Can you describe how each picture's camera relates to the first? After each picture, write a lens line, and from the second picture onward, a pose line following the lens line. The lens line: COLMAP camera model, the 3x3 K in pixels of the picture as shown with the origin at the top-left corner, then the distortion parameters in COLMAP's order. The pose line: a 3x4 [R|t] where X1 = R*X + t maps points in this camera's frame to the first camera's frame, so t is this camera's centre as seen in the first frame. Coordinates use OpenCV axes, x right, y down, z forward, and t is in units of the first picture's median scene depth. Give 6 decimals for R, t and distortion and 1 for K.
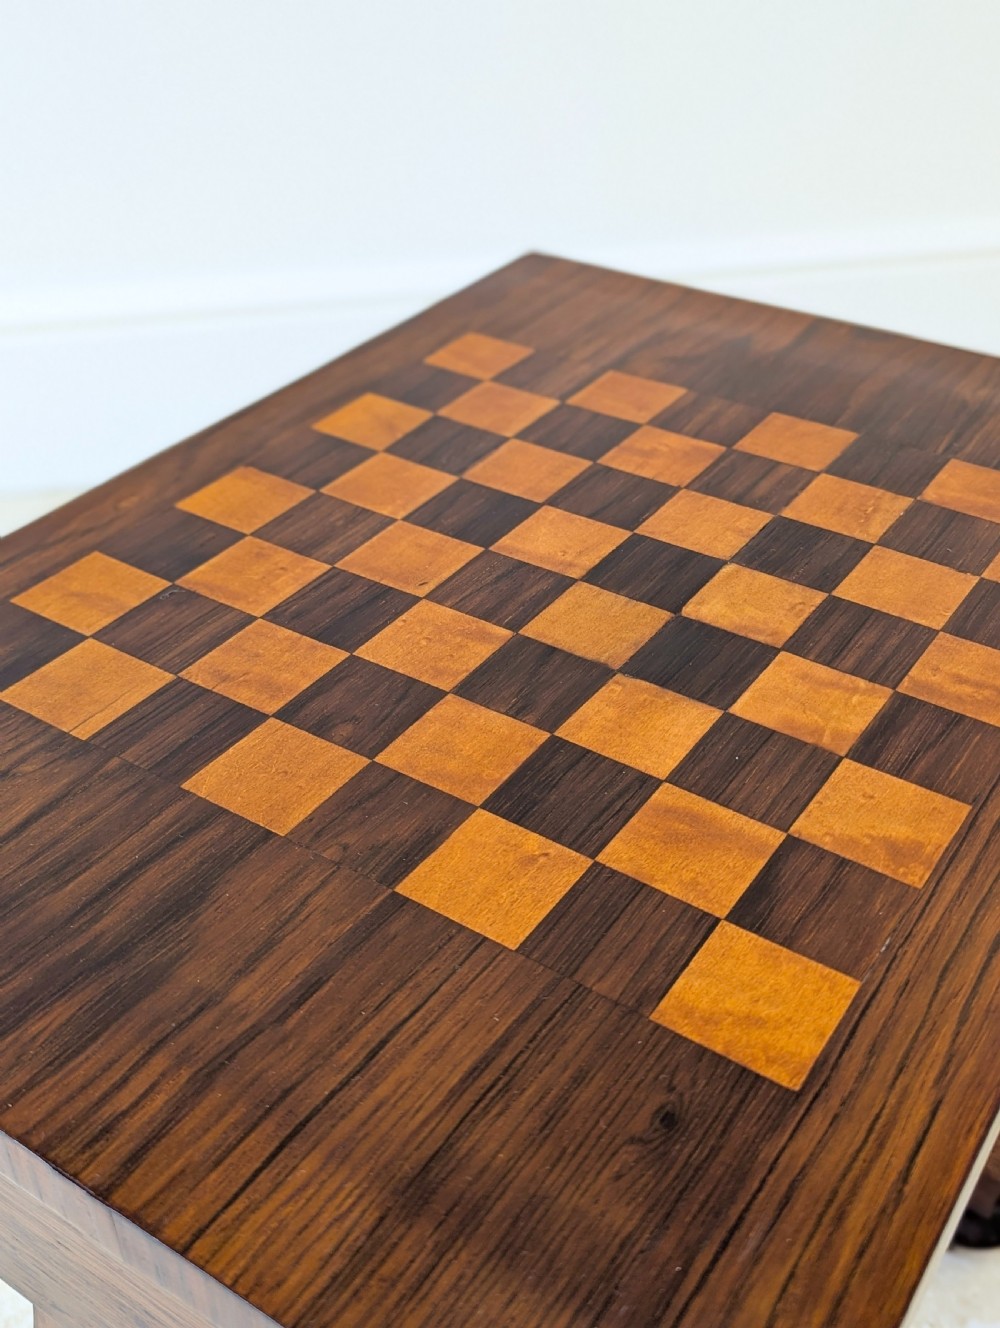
lens RADIAL K [[1457.4, 0, 547.4], [0, 1457.4, 663.9], [0, 0, 1]] dist [0.015717, -0.014545]
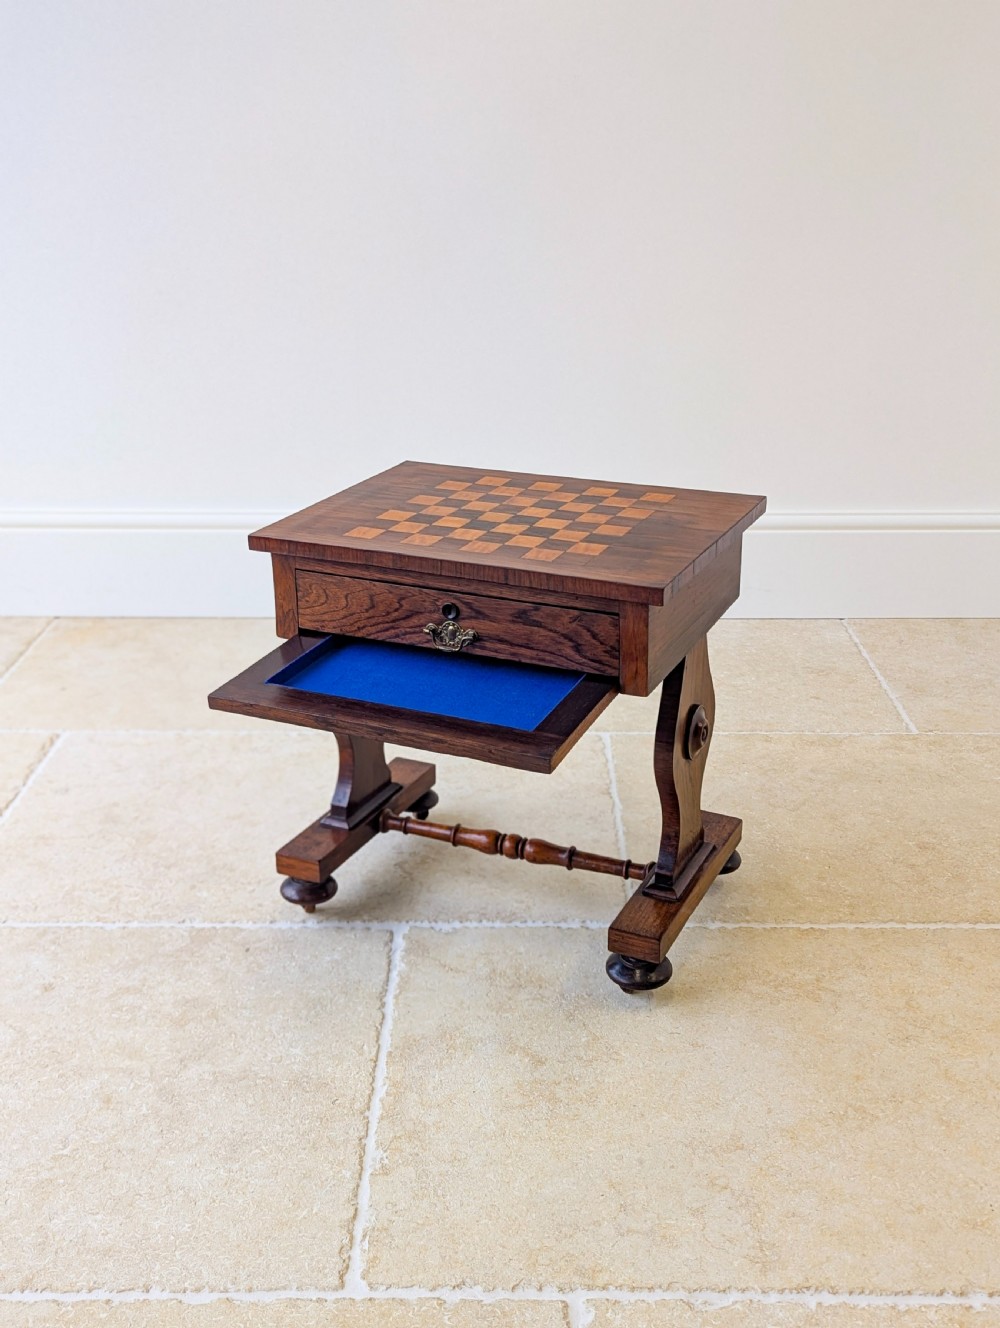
lens RADIAL K [[1455.9, 0, 516.3], [0, 1455.9, 644.9], [0, 0, 1]] dist [0.072499, -0.019133]
pose [[0.150592, 0.360456, -0.920540, 4.080346], [-0.566387, 0.794646, 0.218505, -0.696820], [0.810264, 0.488476, 0.323825, -0.000325]]
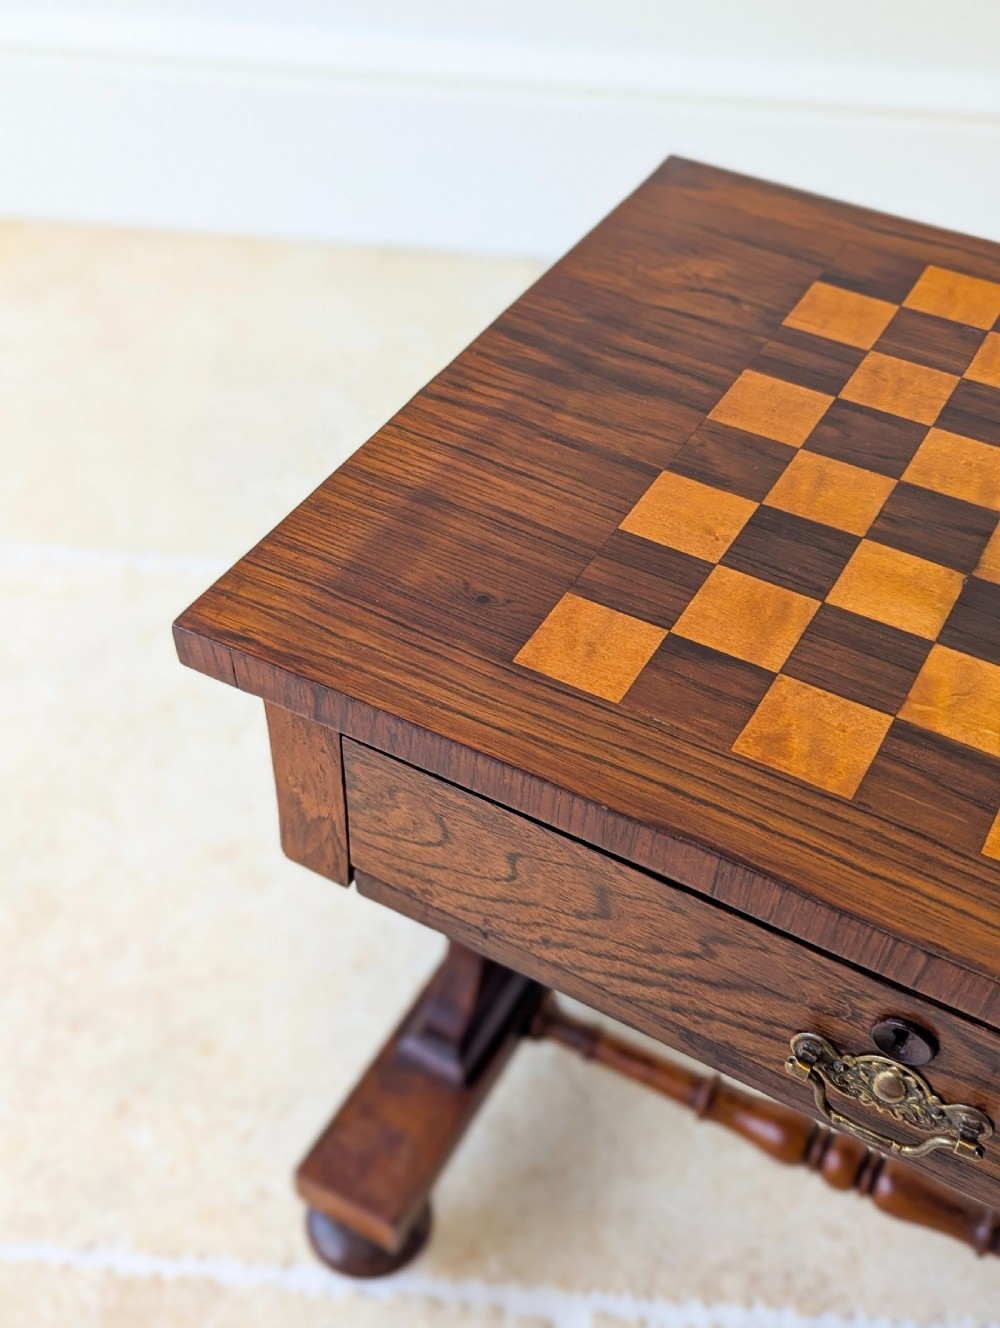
lens RADIAL K [[1432.4, 0, 524.8], [0, 1432.4, 669.9], [0, 0, 1]] dist [0.082781, -0.034588]
pose [[0.073006, 0.718208, -0.691988, 0.899571], [-0.603733, 0.584094, 0.542532, -0.370544], [0.793837, 0.378168, 0.476248, 0.264865]]
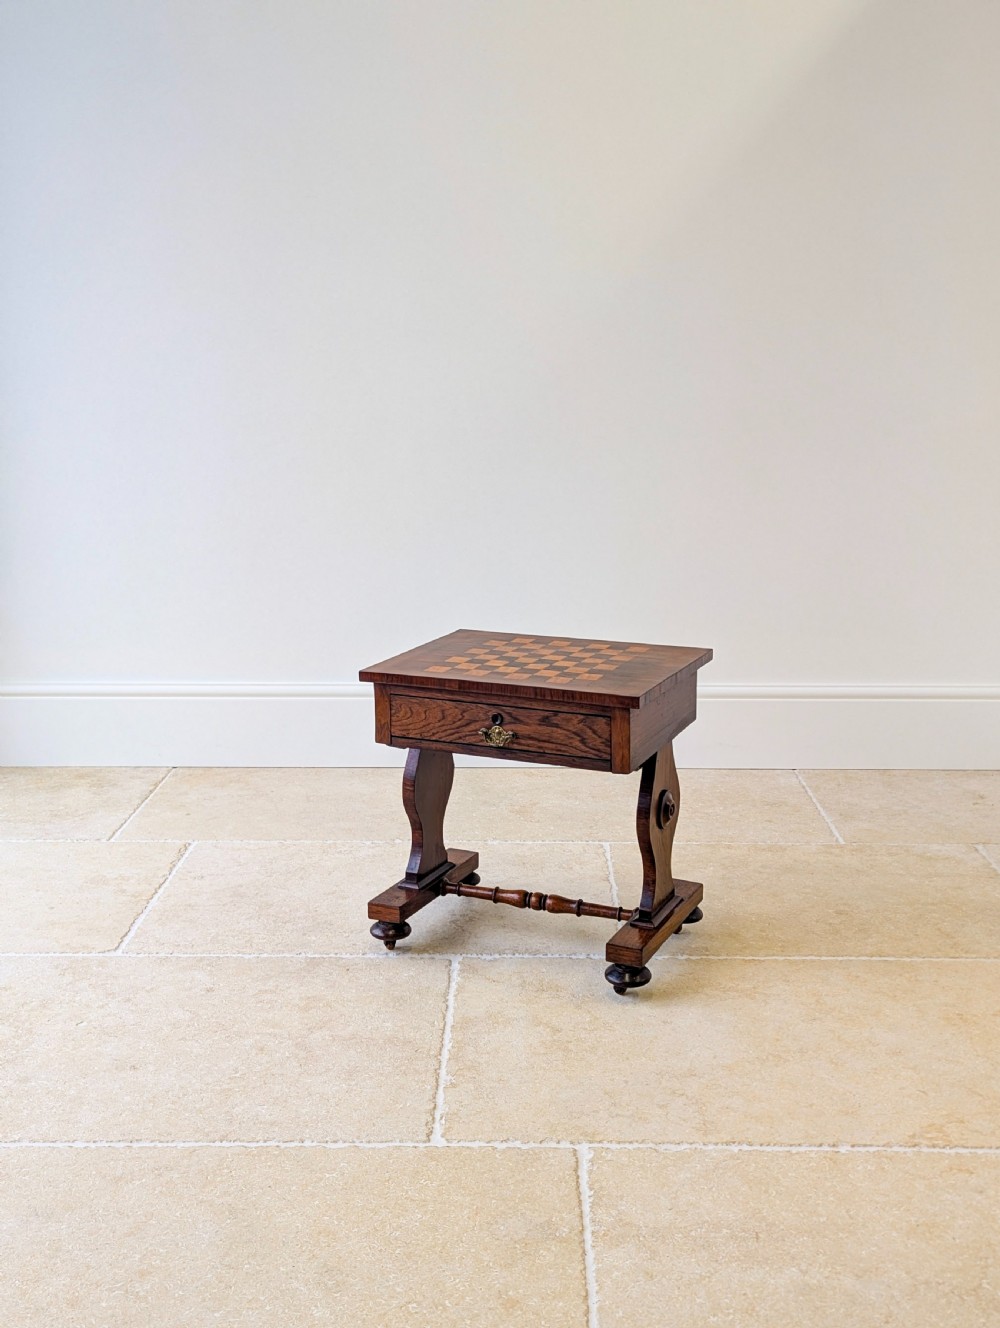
lens RADIAL K [[1440.3, 0, 524.9], [0, 1440.3, 658.1], [0, 0, 1]] dist [0.096068, -0.079075]
pose [[0.147312, 0.220020, -0.964308, 5.941163], [-0.567356, 0.817399, 0.099829, -0.648716], [0.810190, 0.532400, 0.245242, -0.370870]]
